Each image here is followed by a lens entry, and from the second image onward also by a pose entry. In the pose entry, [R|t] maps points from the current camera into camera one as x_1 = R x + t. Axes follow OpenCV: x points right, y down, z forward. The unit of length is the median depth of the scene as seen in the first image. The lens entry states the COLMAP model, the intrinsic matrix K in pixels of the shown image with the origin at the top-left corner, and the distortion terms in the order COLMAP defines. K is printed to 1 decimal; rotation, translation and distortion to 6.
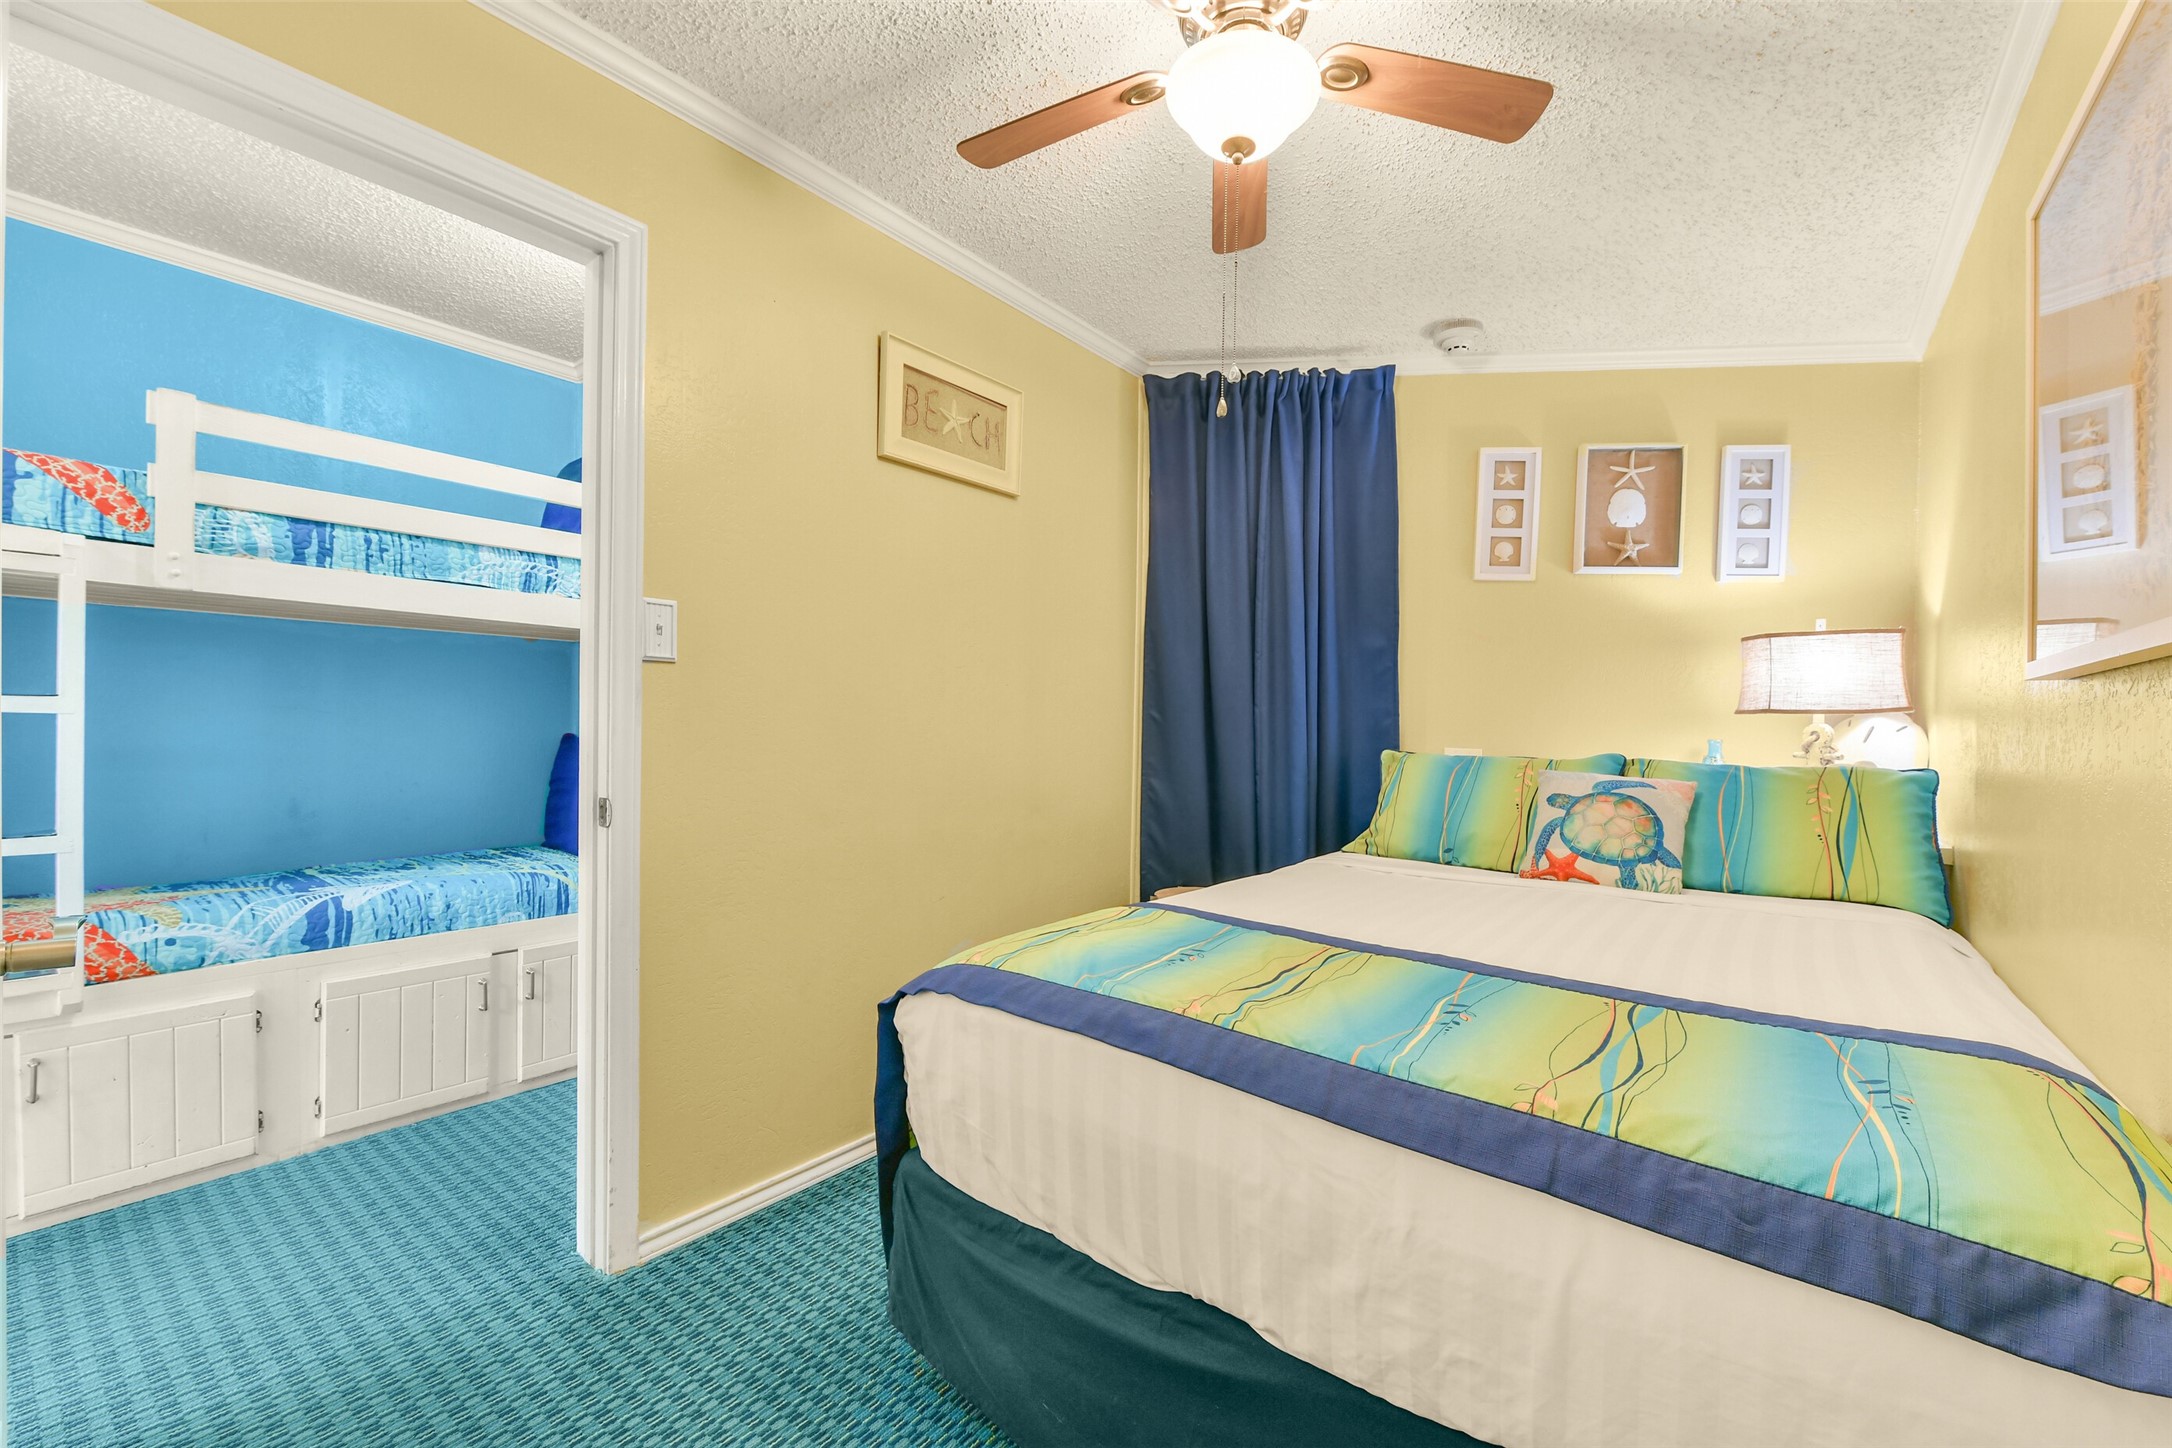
lens RADIAL K [[880.6, 0, 1097.5], [0, 880.6, 744.2], [0, 0, 1]] dist [-0.003913, -0.000651]
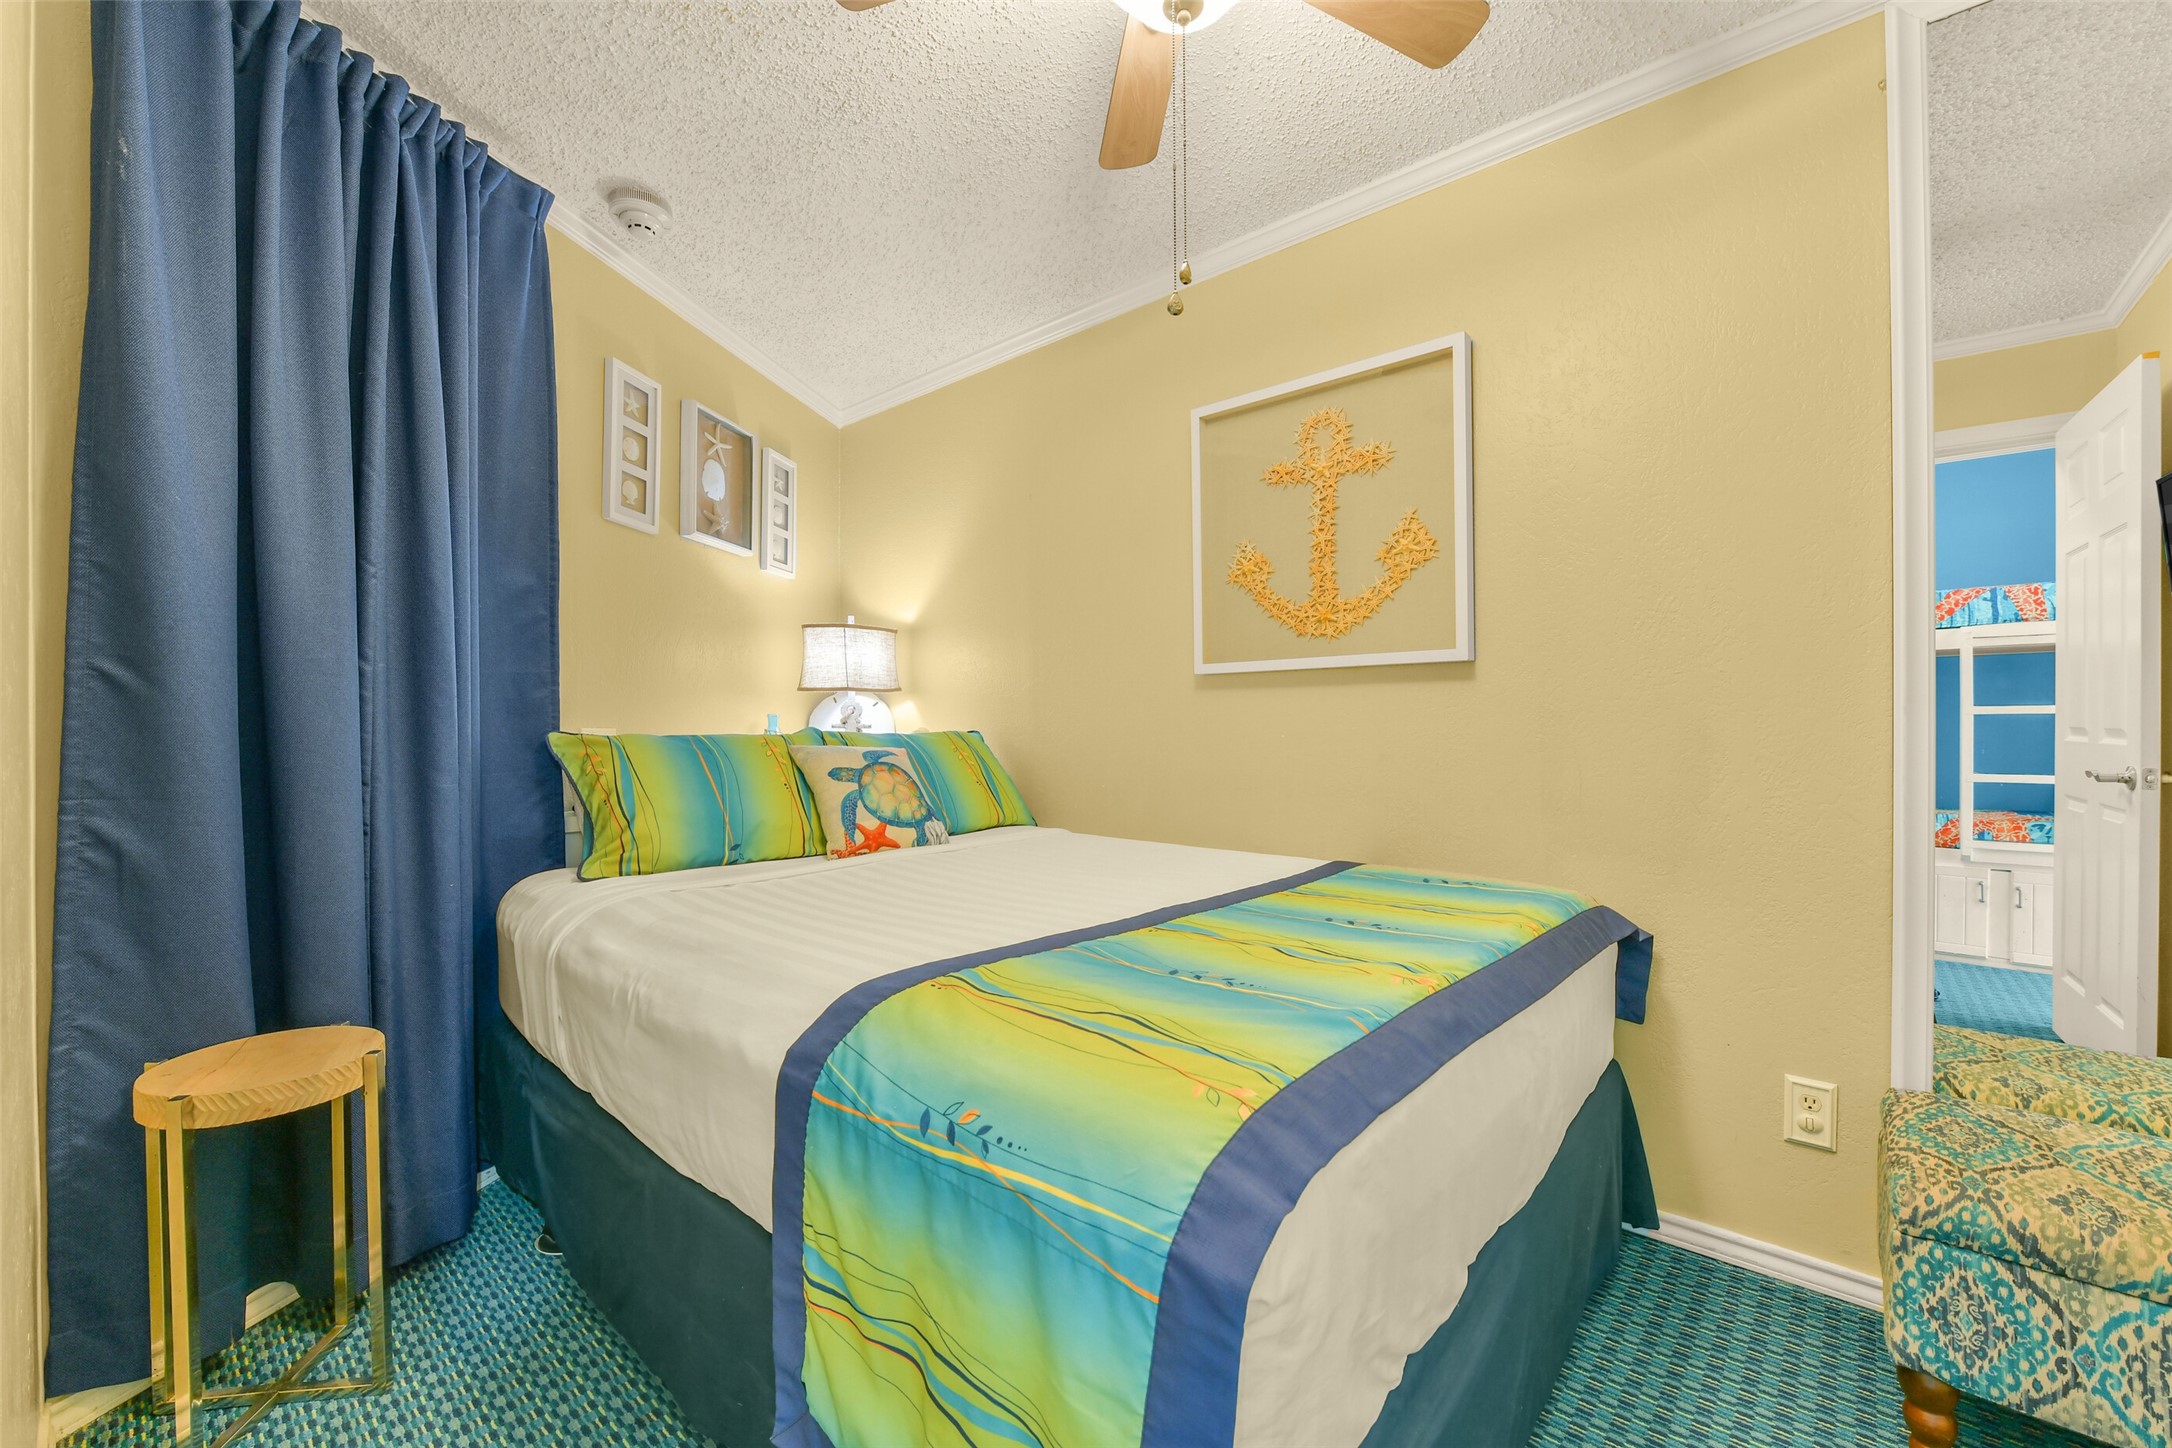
lens RADIAL K [[877.9, 0, 1087.6], [0, 877.9, 727.4], [0, 0, 1]] dist [-0.001681, -0.000395]
pose [[0.068397, -0.021566, 0.997425, -0.393719], [0.023367, 0.999527, 0.020009, -0.001781], [-0.997385, 0.021938, 0.068869, 0.582469]]
